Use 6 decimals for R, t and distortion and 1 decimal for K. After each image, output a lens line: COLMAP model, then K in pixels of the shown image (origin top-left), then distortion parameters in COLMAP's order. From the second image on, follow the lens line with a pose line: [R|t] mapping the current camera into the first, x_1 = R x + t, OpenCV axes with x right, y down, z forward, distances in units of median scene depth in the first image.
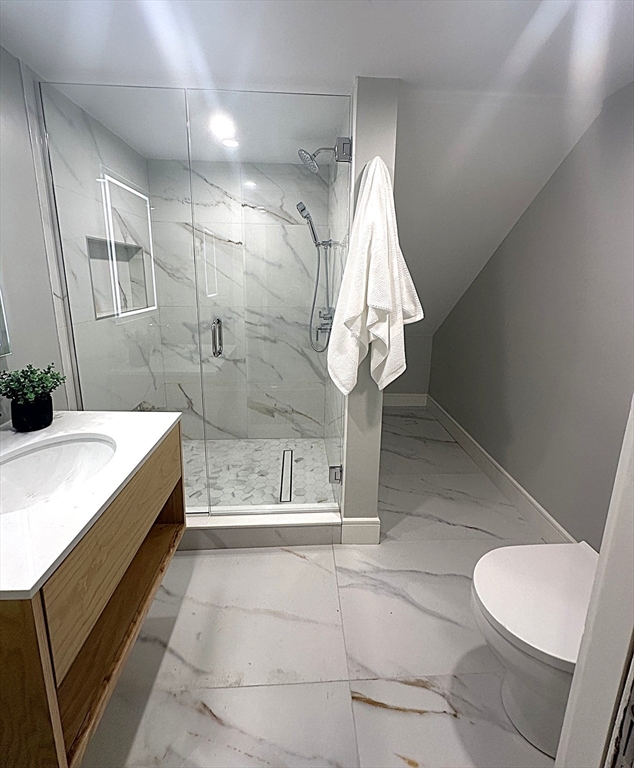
lens RADIAL K [[332.8, 0, 308.2], [0, 332.8, 340.5], [0, 0, 1]] dist [0.000491, 0.000395]
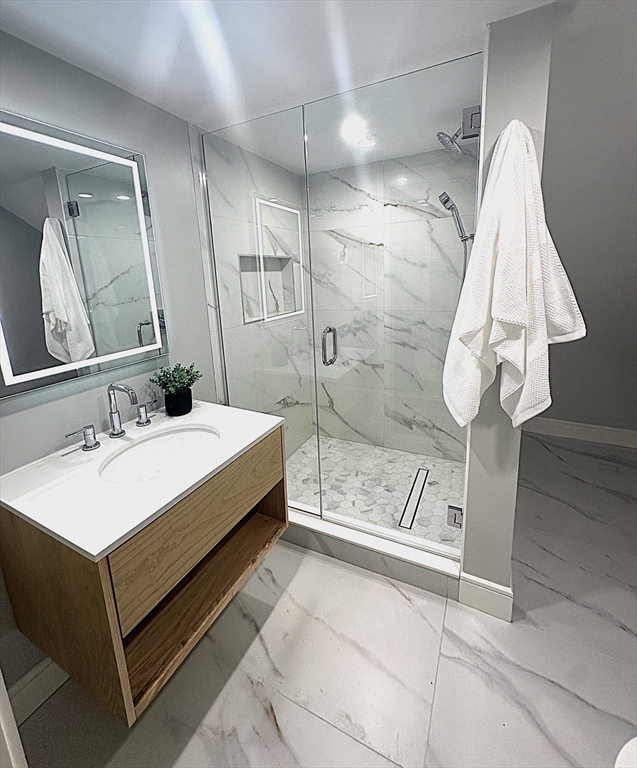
lens RADIAL K [[332.8, 0, 309.7], [0, 332.8, 340.5], [0, 0, 1]] dist [0.000491, 0.000395]
pose [[0.875954, 0.043139, -0.480462, 0.143821], [-0.039715, 0.999061, 0.017297, -0.038496], [0.480757, 0.003930, 0.876845, 0.090766]]
